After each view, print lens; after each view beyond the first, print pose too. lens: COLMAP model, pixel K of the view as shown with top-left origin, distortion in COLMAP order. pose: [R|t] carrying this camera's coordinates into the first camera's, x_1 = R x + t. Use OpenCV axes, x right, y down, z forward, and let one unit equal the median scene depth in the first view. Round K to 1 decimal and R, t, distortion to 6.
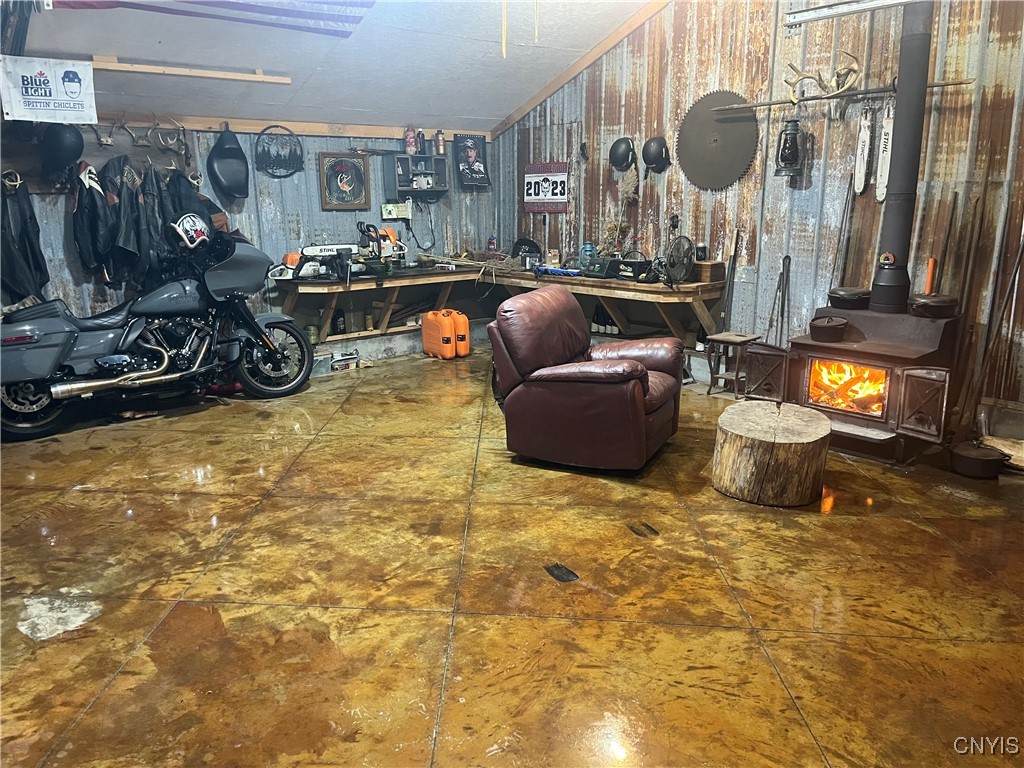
lens RADIAL K [[772.0, 0, 519.0], [0, 772.0, 387.6], [0, 0, 1]] dist [0.068375, -0.083656]
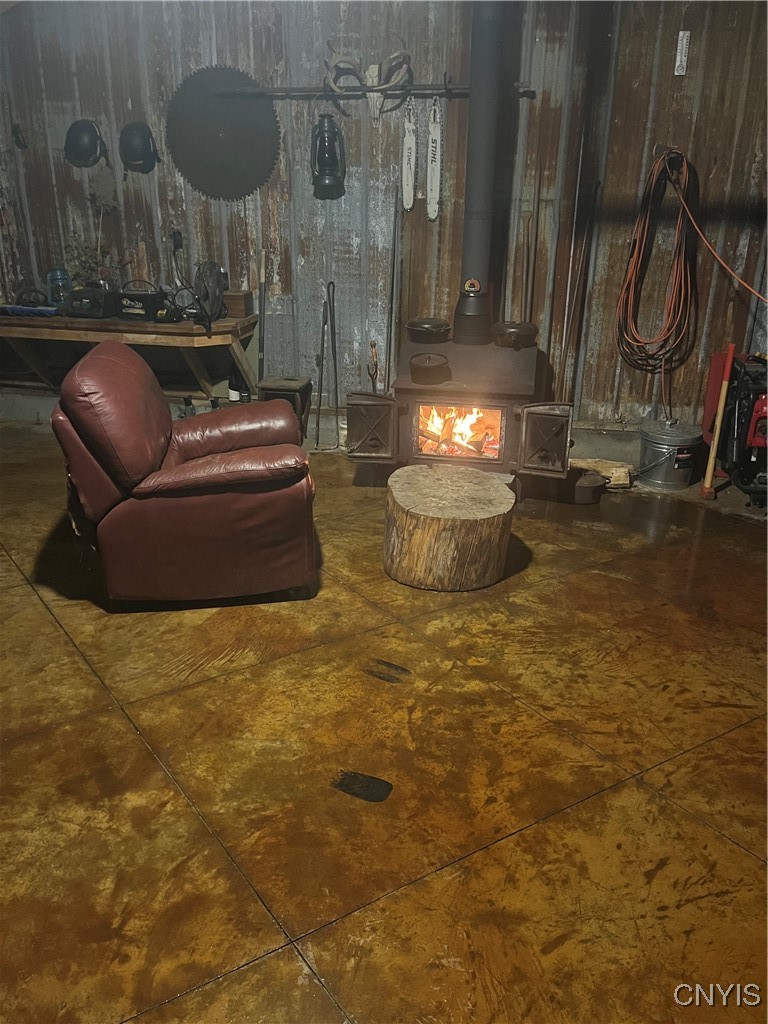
lens RADIAL K [[772.0, 0, 390.6], [0, 772.0, 512.9], [0, 0, 1]] dist [0.068375, -0.083656]
pose [[0.801841, -0.203405, 0.561852, -0.194893], [0.124142, 0.976470, 0.176338, -0.085409], [-0.584500, -0.071646, 0.808225, 0.329438]]
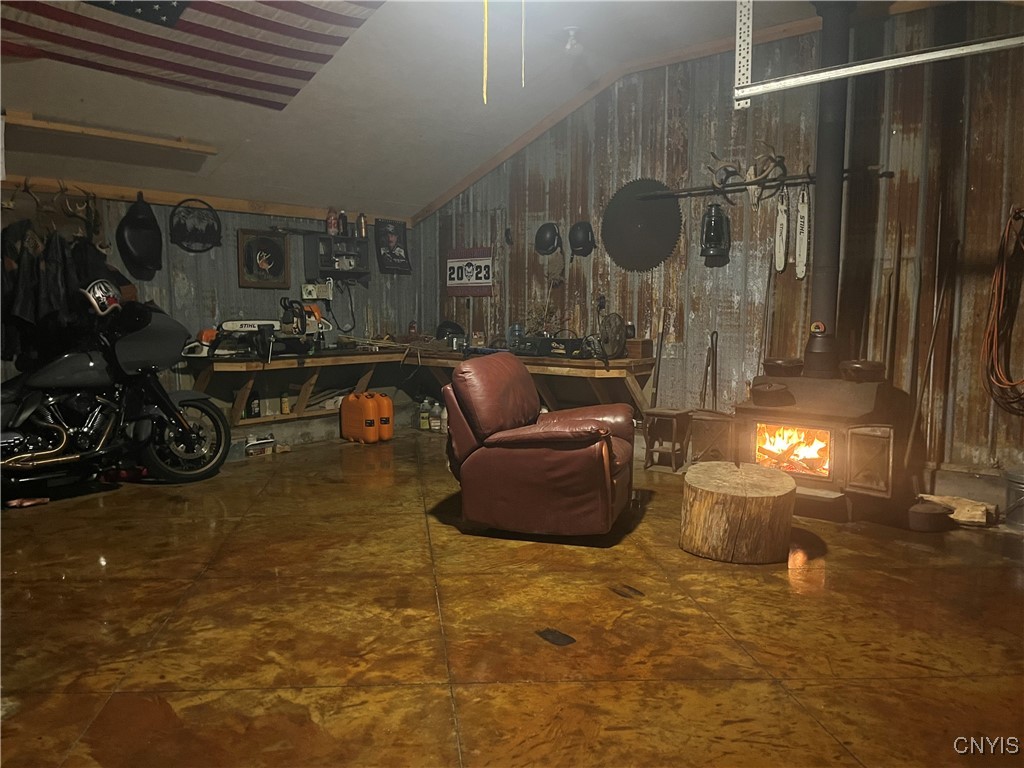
lens RADIAL K [[772.0, 0, 523.0], [0, 772.0, 387.3], [0, 0, 1]] dist [0.068375, -0.083656]
pose [[0.988332, -0.005711, 0.152209, -0.089647], [0.026752, 0.990272, -0.136552, 0.052782], [-0.149948, 0.139030, 0.978870, 0.049812]]
